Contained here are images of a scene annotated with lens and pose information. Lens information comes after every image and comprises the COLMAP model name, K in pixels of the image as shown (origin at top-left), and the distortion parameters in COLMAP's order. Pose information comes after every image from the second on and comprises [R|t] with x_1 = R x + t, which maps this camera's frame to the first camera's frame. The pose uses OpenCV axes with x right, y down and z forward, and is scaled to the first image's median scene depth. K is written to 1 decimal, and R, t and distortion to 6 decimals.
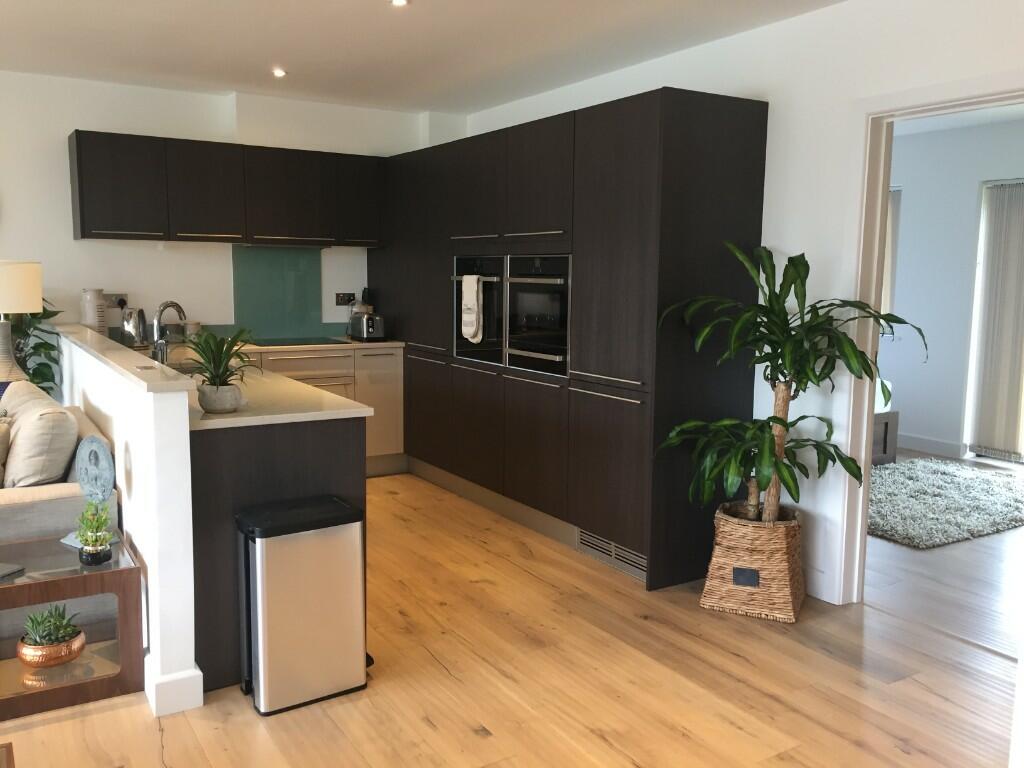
lens RADIAL K [[881.6, 0, 510.3], [0, 881.6, 382.3], [0, 0, 1]] dist [0.052287, -0.034349]
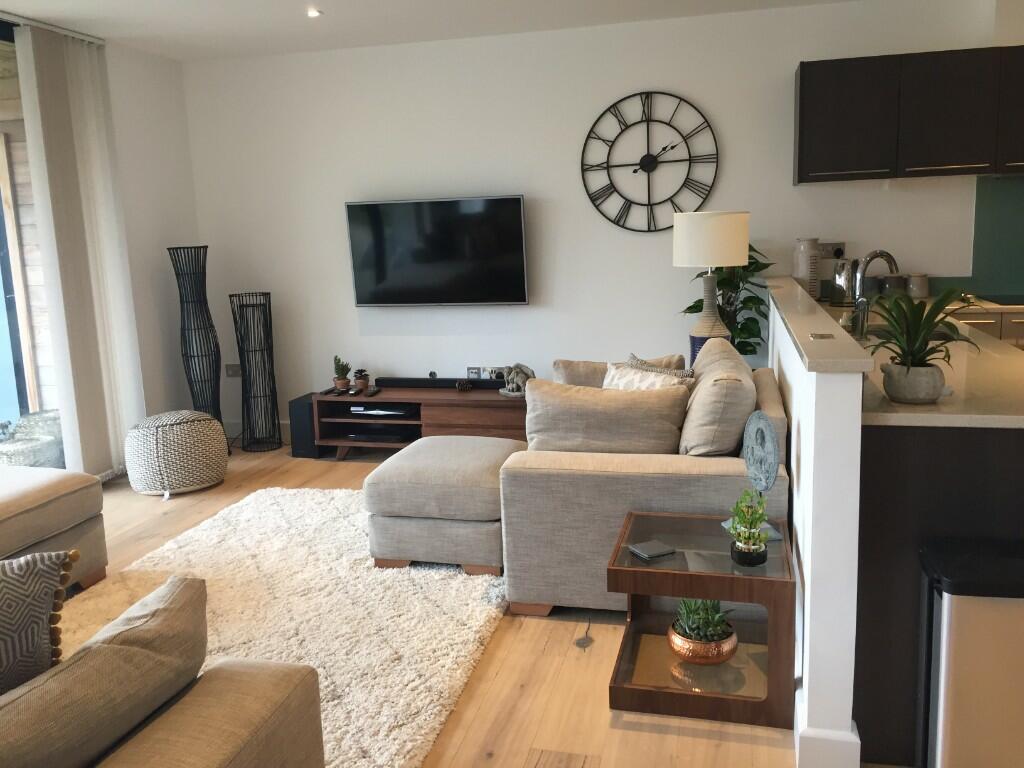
lens RADIAL K [[881.6, 0, 509.7], [0, 881.6, 375.1], [0, 0, 1]] dist [0.052287, -0.034349]
pose [[0.698897, 0.083809, -0.710295, -0.035260], [-0.048166, 0.996371, 0.070171, -0.023172], [0.713599, -0.014830, 0.700398, 0.231297]]
